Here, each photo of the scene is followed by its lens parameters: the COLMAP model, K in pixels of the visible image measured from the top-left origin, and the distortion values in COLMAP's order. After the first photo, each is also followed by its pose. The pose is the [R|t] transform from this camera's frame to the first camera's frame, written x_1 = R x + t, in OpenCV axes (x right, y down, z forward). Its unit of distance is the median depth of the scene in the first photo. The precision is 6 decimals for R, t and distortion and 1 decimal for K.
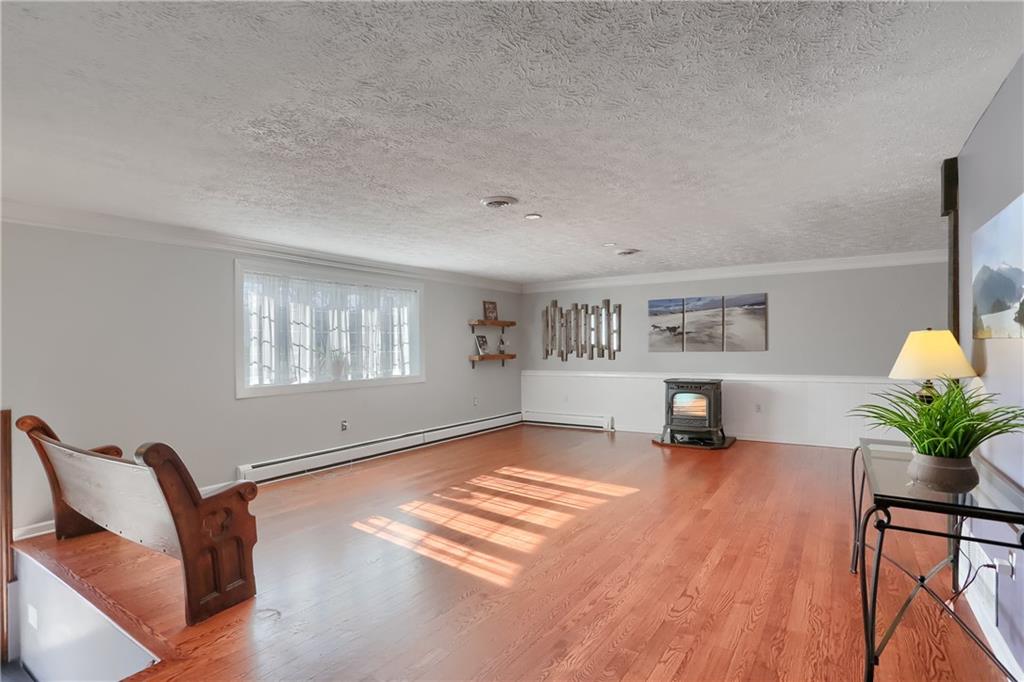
lens RADIAL K [[532.1, 0, 511.7], [0, 532.1, 344.1], [0, 0, 1]] dist [-0.064843, 0.000087]
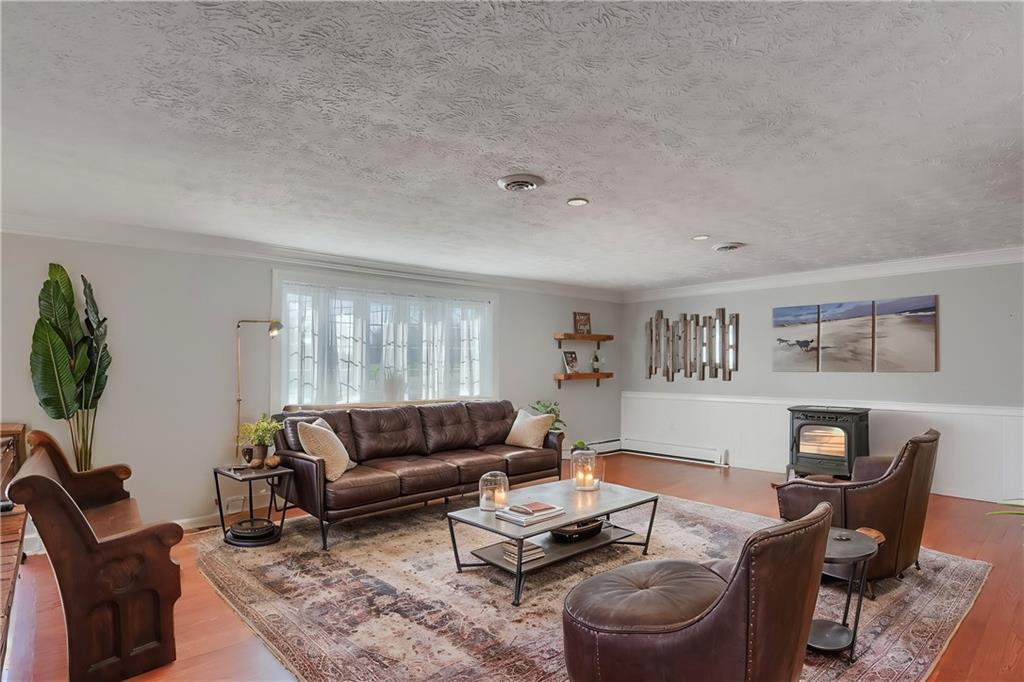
lens RADIAL K [[552.3, 0, 512.7], [0, 552.3, 356.4], [0, 0, 1]] dist [-0.034588, 0.001369]
pose [[0.969536, 0.003045, -0.244931, 0.088351], [-0.004972, 0.999961, -0.007249, -0.000833], [0.244900, 0.008246, 0.969513, 0.102455]]
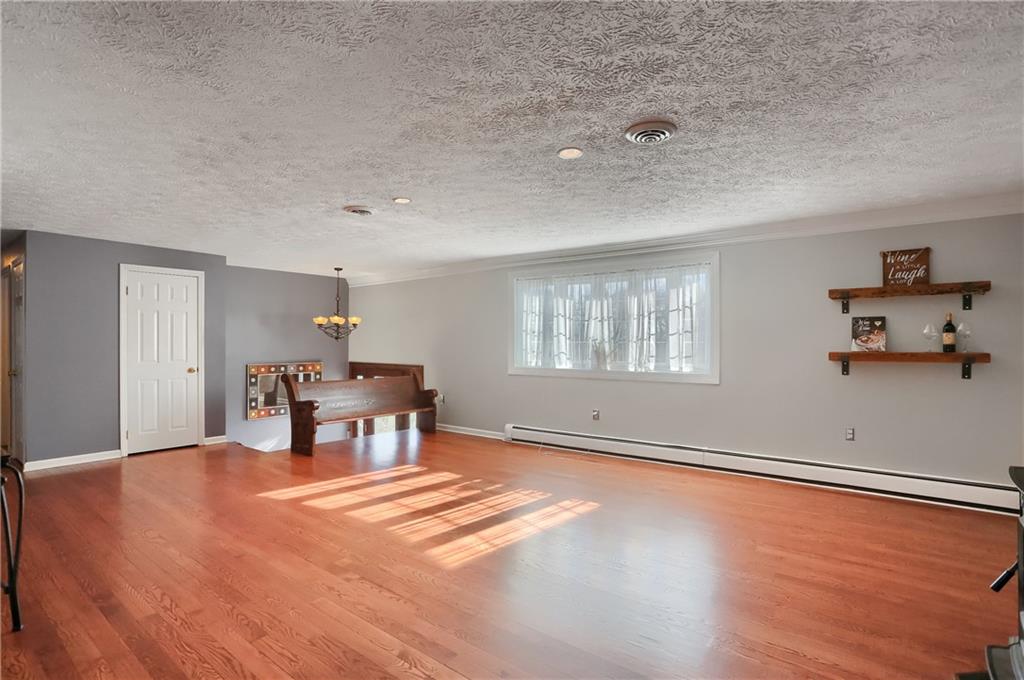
lens RADIAL K [[530.1, 0, 514.5], [0, 530.1, 323.9], [0, 0, 1]] dist [-0.055347, 0.000867]
pose [[-0.103077, -0.027257, -0.994300, 0.598703], [-0.001882, 0.999628, -0.027208, 0.007957], [0.994672, -0.000934, -0.103090, 0.811586]]
